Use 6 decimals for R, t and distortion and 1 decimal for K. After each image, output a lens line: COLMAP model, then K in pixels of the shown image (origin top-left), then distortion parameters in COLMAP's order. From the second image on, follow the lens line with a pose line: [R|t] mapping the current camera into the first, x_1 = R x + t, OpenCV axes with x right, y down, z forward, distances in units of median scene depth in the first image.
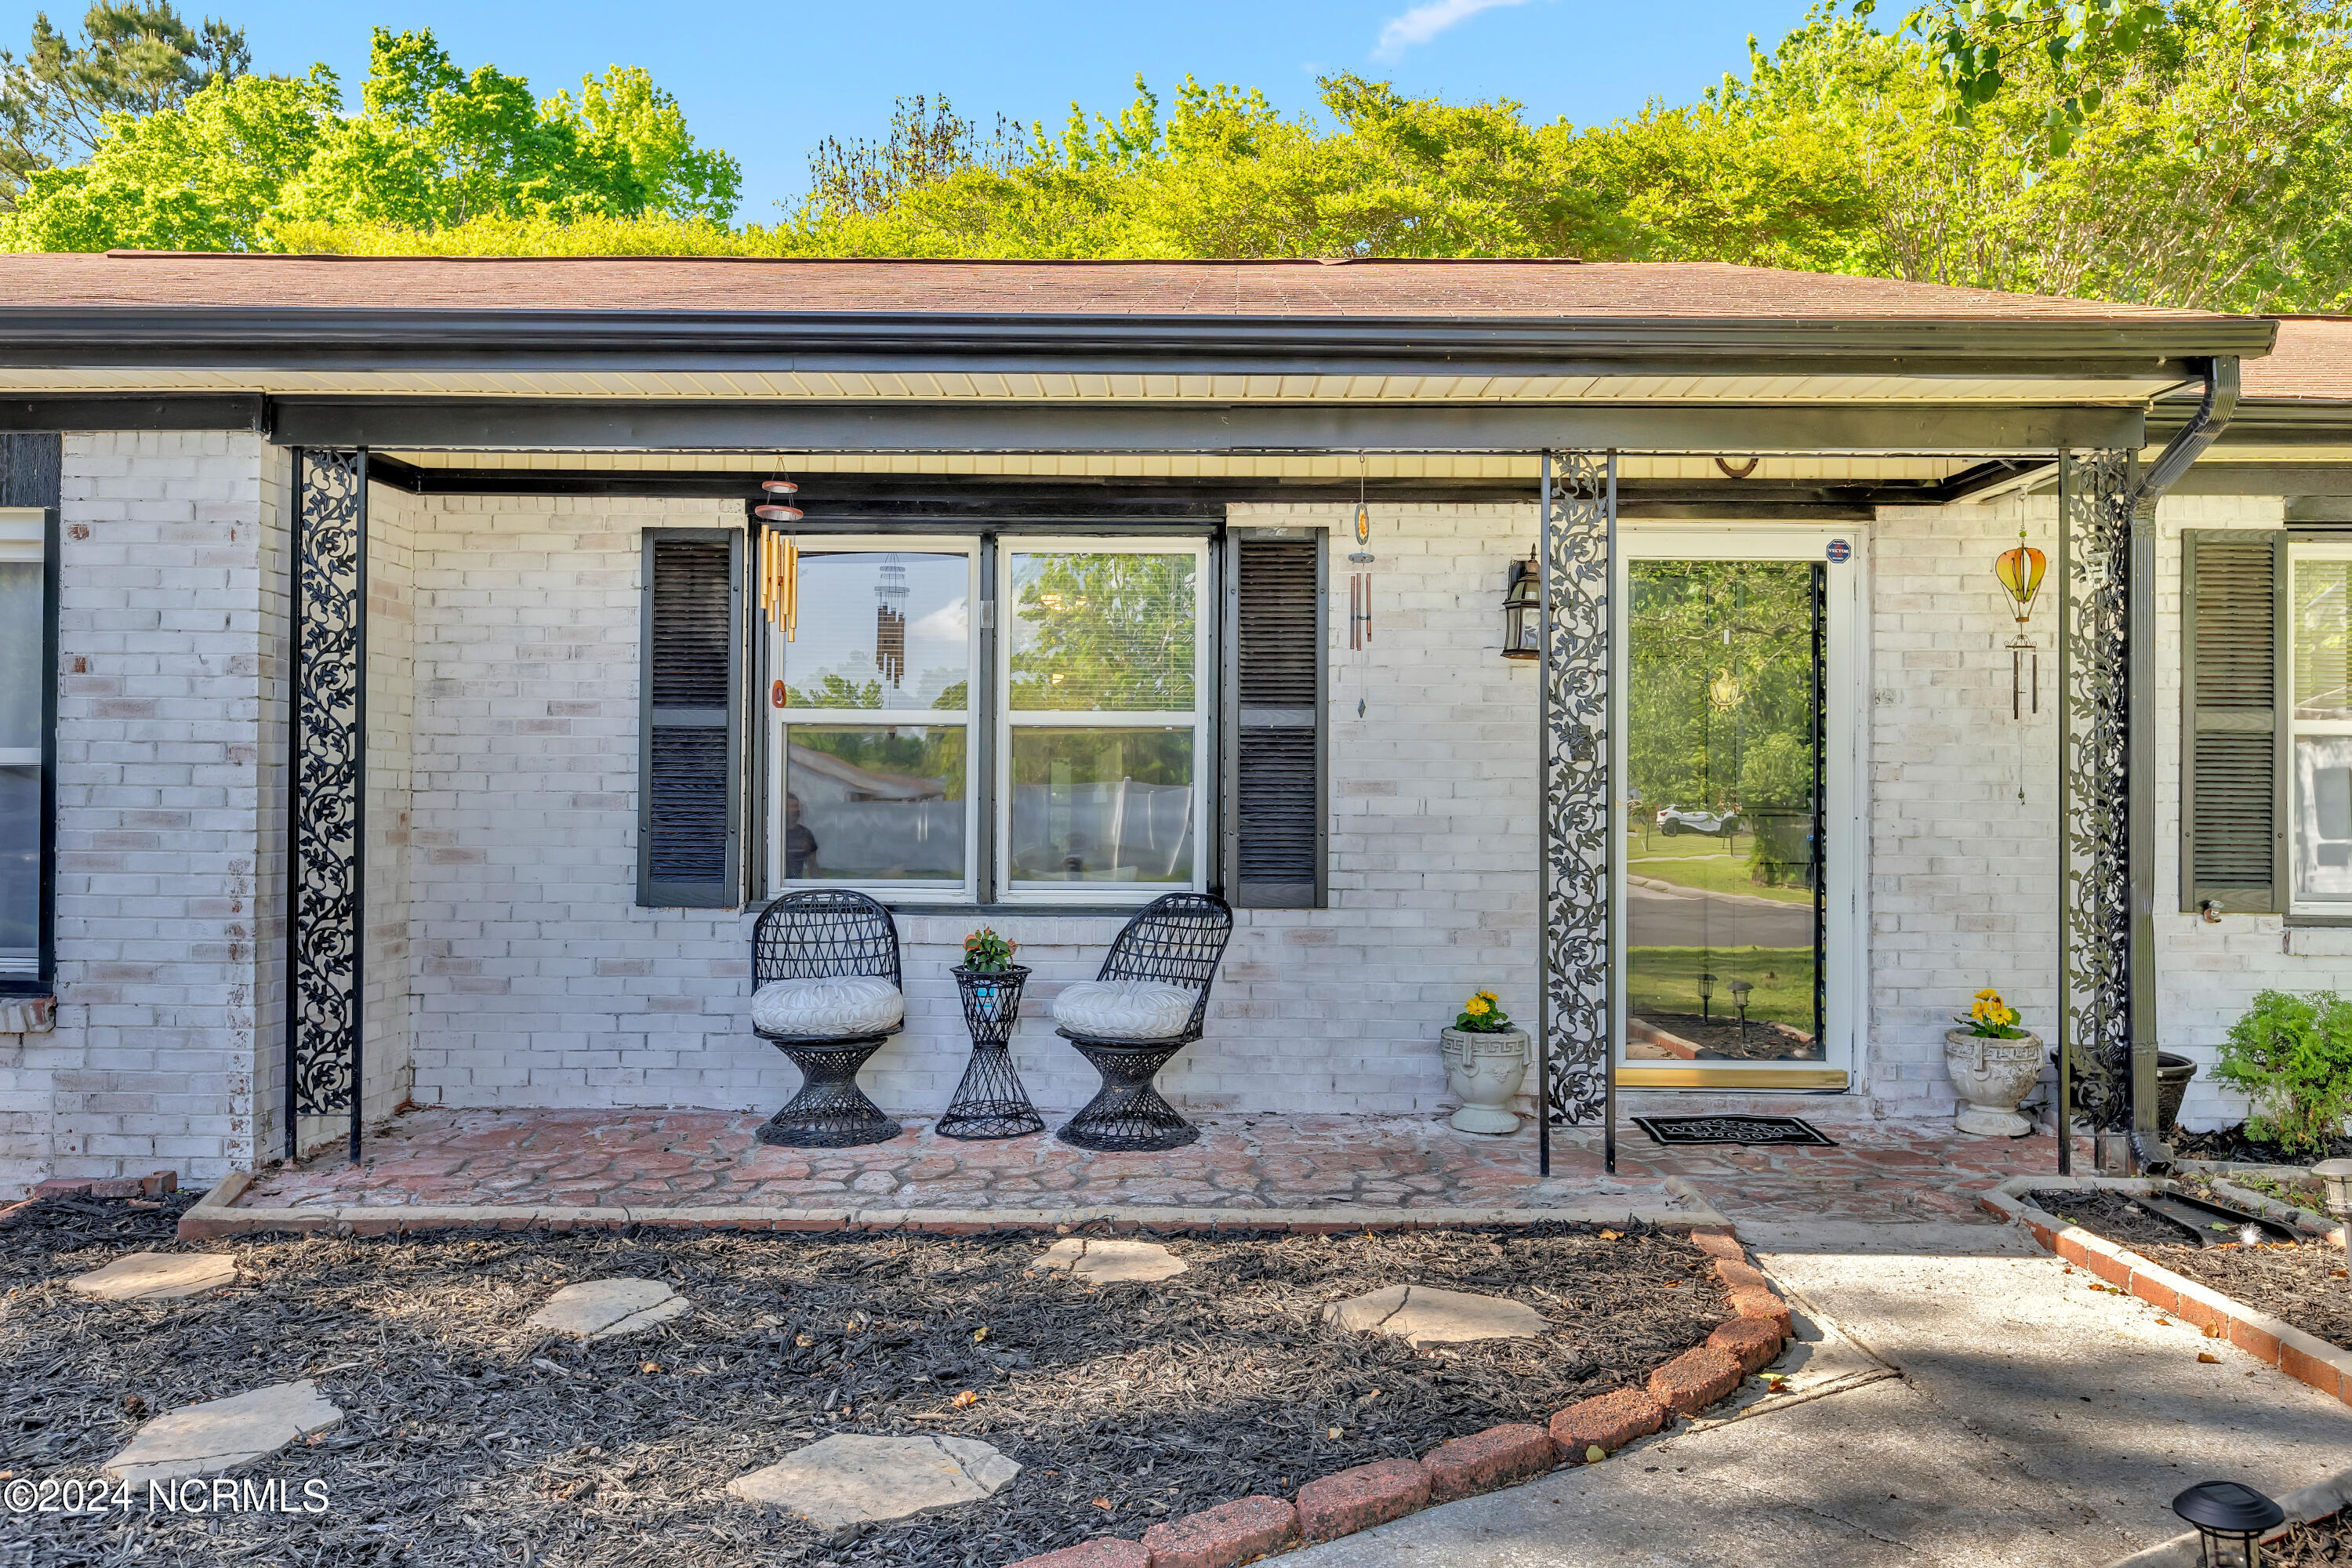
lens RADIAL K [[1818.7, 0, 1176.0], [0, 1818.7, 784.0], [0, 0, 1]] dist [0.001981, -0.001284]
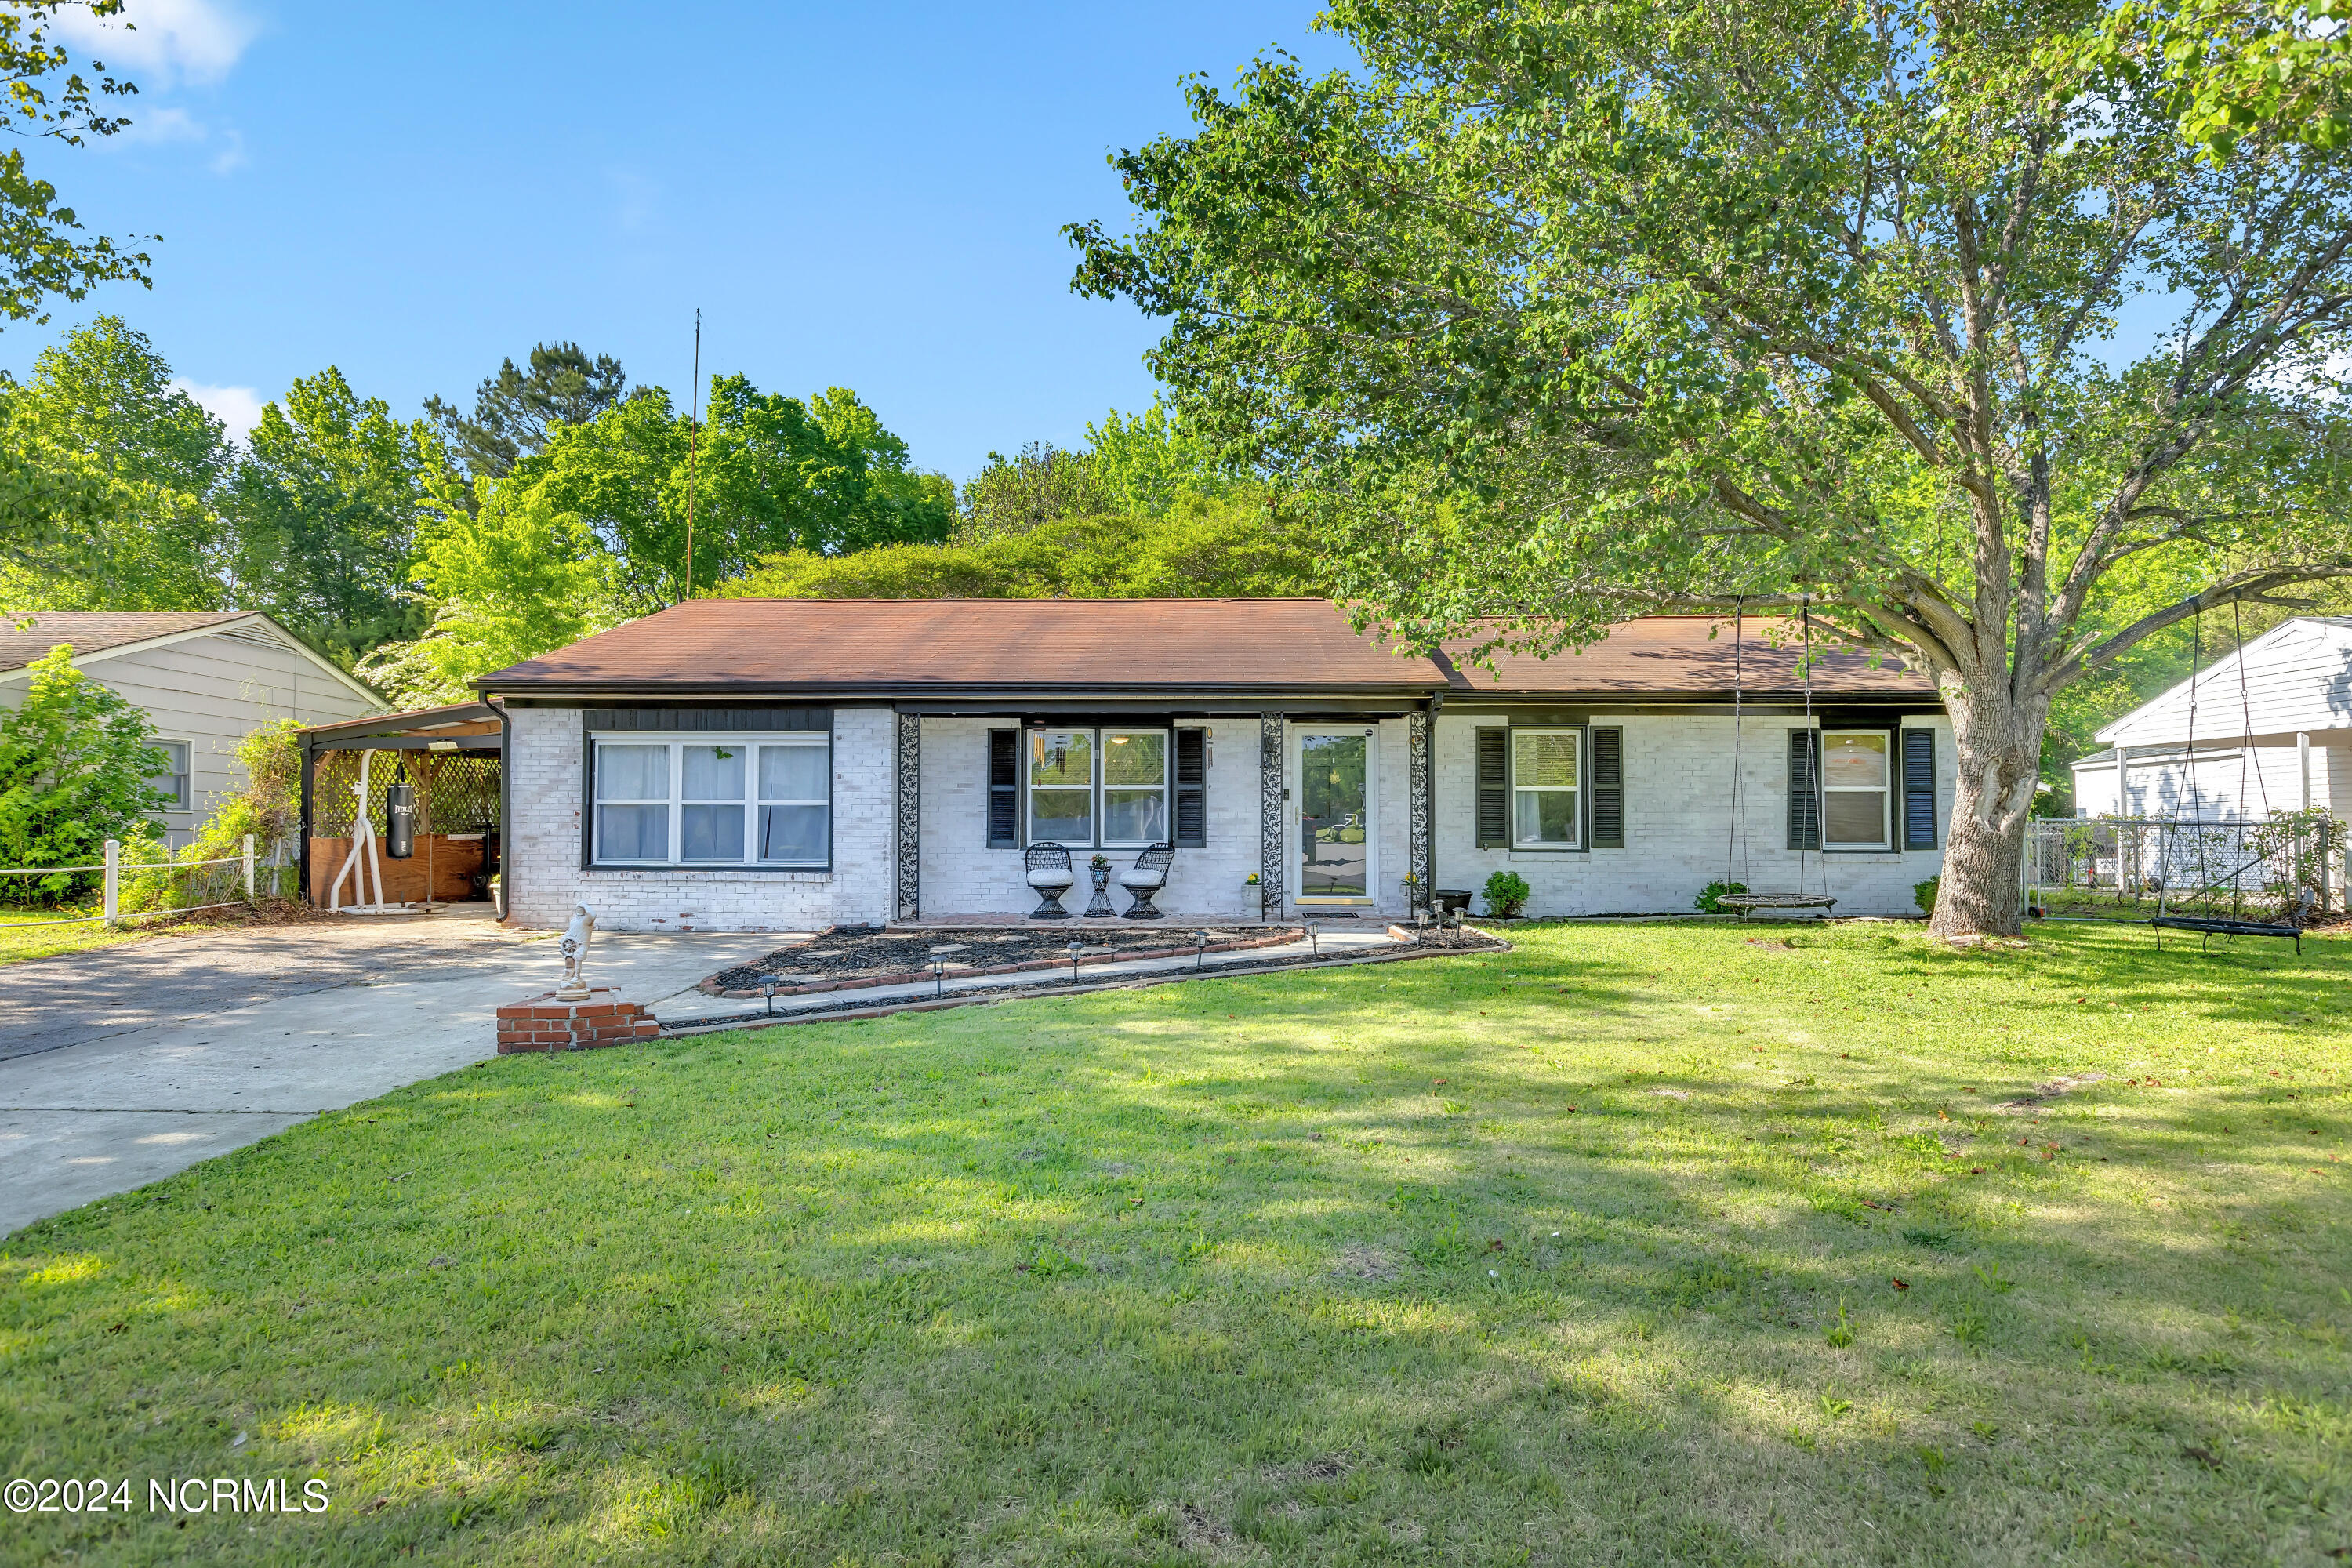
lens RADIAL K [[1238.0, 0, 1176.0], [0, 1238.0, 784.0], [0, 0, 1]] dist [0.003742, 0.000208]
pose [[0.999967, -0.005409, -0.006013, 0.044791], [0.005310, 0.999852, -0.016335, -0.007542], [0.006101, 0.016303, 0.999848, -1.146356]]
